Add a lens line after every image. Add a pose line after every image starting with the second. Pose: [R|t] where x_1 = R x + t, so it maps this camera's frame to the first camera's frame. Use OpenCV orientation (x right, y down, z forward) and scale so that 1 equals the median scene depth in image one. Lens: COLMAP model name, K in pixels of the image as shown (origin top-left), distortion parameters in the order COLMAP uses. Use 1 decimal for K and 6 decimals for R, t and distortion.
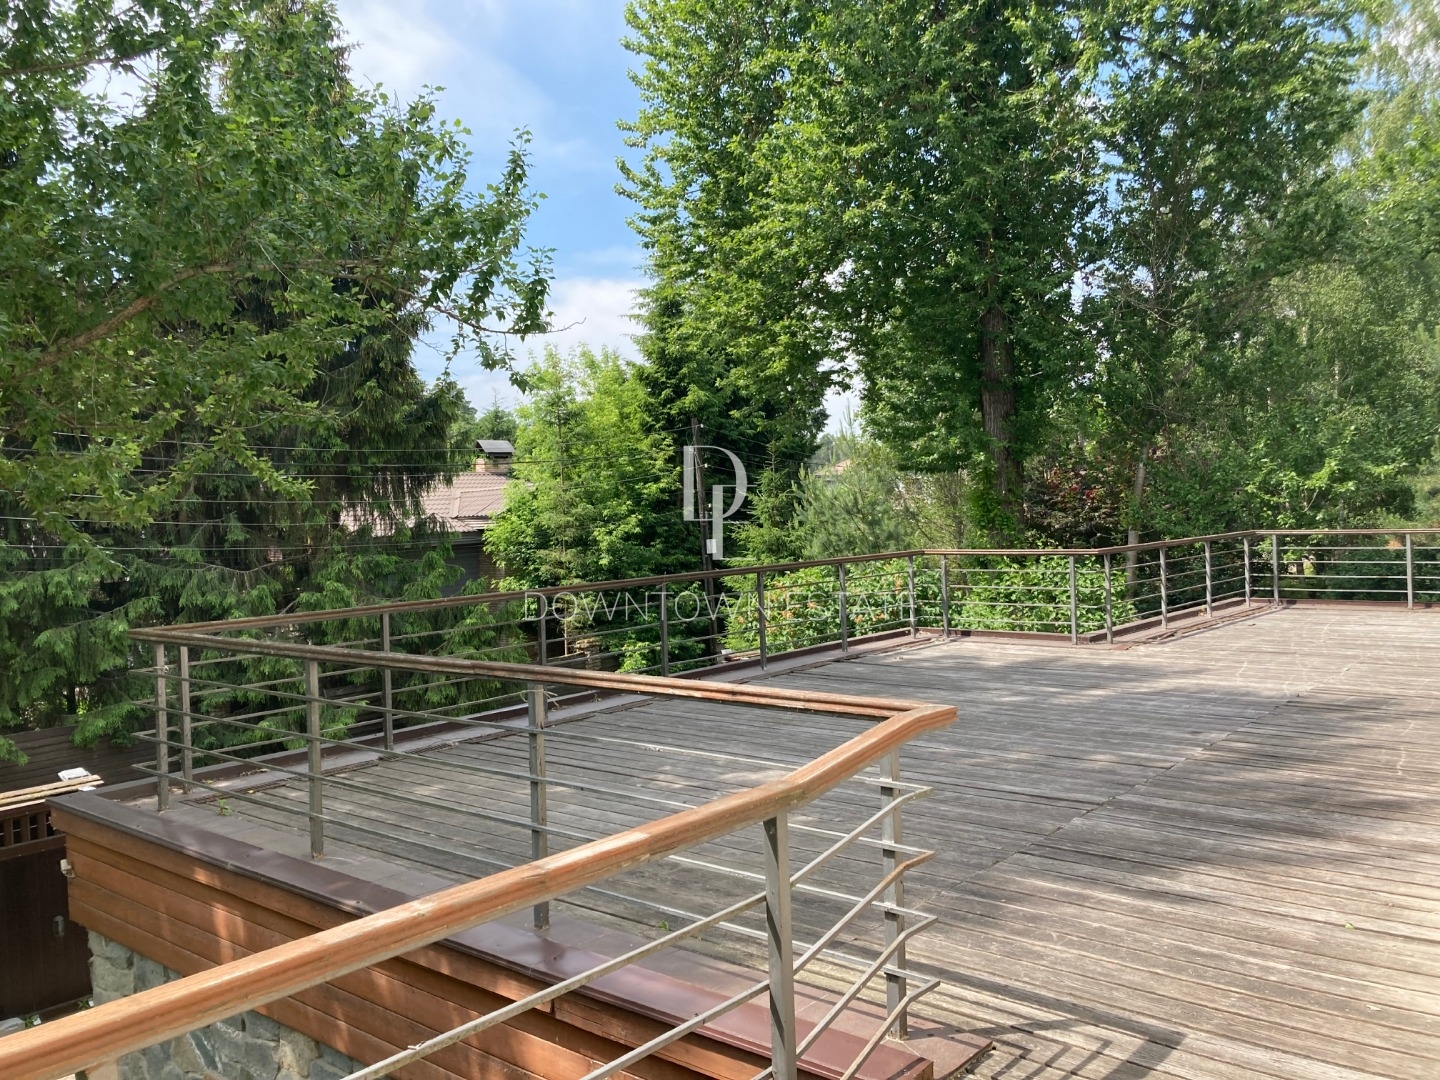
lens RADIAL K [[1173.5, 0, 720.0], [0, 1173.5, 540.0], [0, 0, 1]] dist [0.009556, 0.002268]
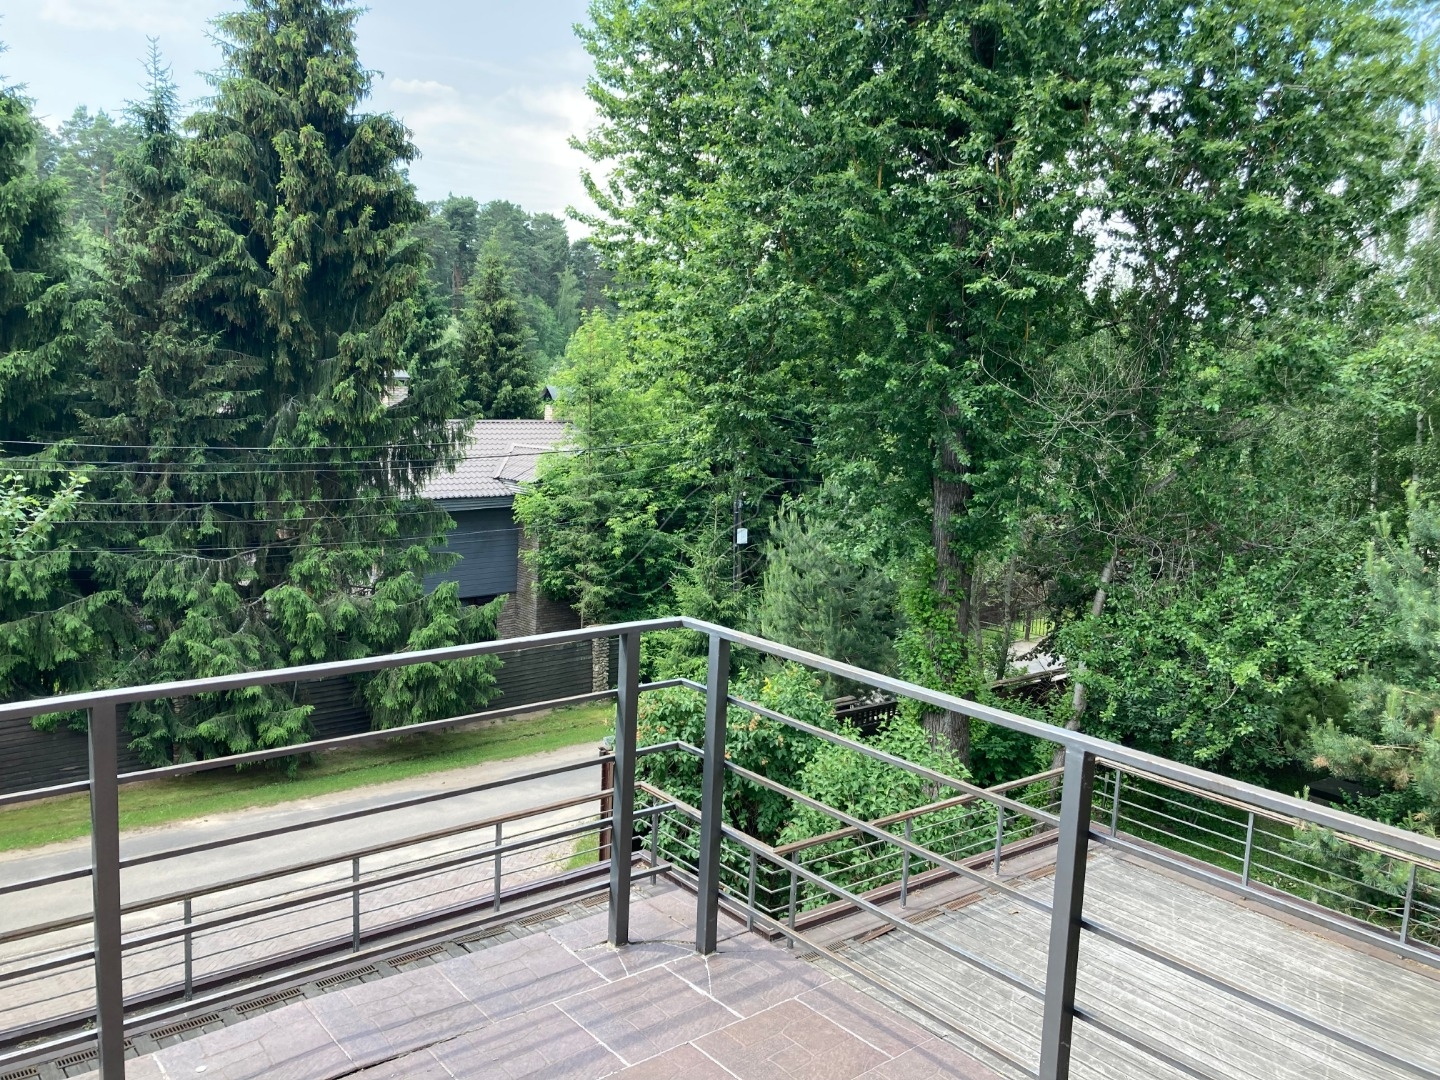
lens RADIAL K [[1173.5, 0, 720.0], [0, 1173.5, 540.0], [0, 0, 1]] dist [0.009556, 0.002268]
pose [[0.980261, 0.102322, -0.169172, 0.197692], [-0.081397, 0.988644, 0.126322, -0.161027], [0.180177, -0.110058, 0.977458, 0.090490]]
